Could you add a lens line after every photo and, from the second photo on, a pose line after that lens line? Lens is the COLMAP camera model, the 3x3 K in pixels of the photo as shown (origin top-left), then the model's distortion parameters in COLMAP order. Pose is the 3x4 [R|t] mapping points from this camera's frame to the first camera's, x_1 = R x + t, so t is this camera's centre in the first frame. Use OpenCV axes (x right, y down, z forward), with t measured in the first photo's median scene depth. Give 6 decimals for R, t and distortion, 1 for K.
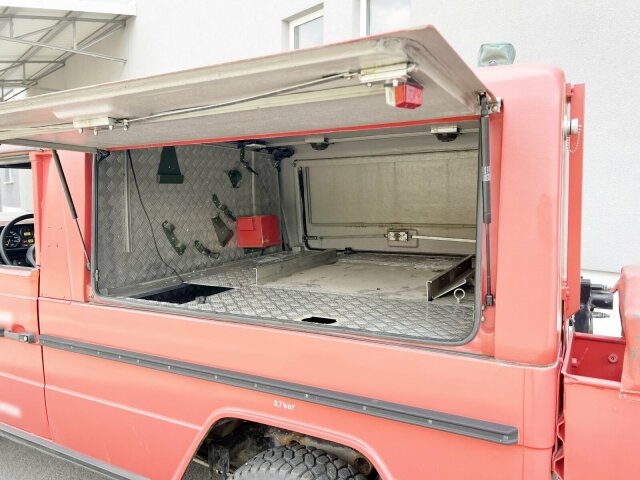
lens RADIAL K [[488.1, 0, 323.6], [0, 488.1, 236.3], [0, 0, 1]] dist [0.056393, -0.068587]
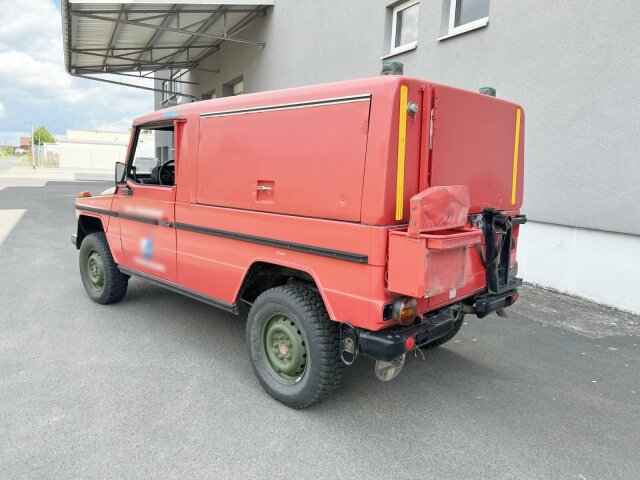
lens RADIAL K [[488.1, 0, 323.6], [0, 488.1, 236.3], [0, 0, 1]] dist [0.056393, -0.068587]
pose [[0.961383, 0.068761, -0.266488, 0.080605], [-0.054764, 0.996718, 0.059612, 0.020569], [0.269712, -0.042716, 0.961993, -0.109677]]
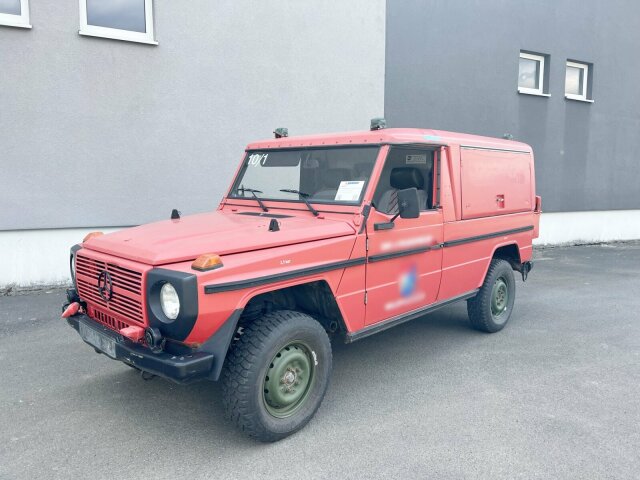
lens RADIAL K [[488.1, 0, 323.6], [0, 488.1, 236.3], [0, 0, 1]] dist [0.056393, -0.068587]
pose [[0.263435, -0.113910, 0.957928, -0.470570], [0.088048, 0.991698, 0.093713, -0.009070], [-0.960651, 0.059656, 0.271277, 0.172636]]
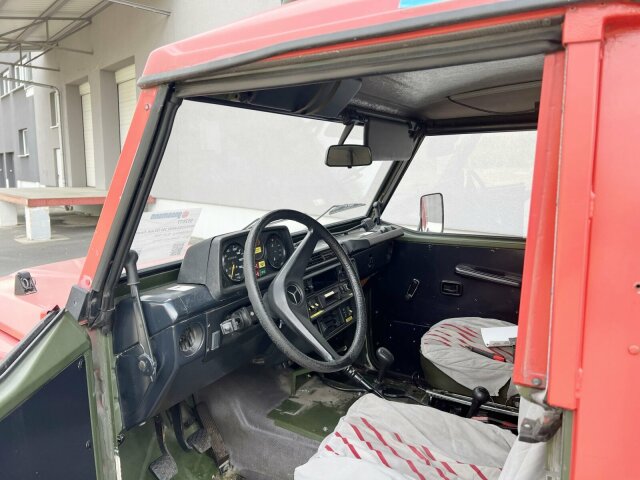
lens RADIAL K [[488.1, 0, 323.6], [0, 488.1, 236.3], [0, 0, 1]] dist [0.056393, -0.068587]
pose [[0.999959, 0.002391, -0.008714, -0.131108], [-0.001940, 0.998677, 0.051384, -0.010960], [0.008825, -0.051365, 0.998641, 0.127013]]
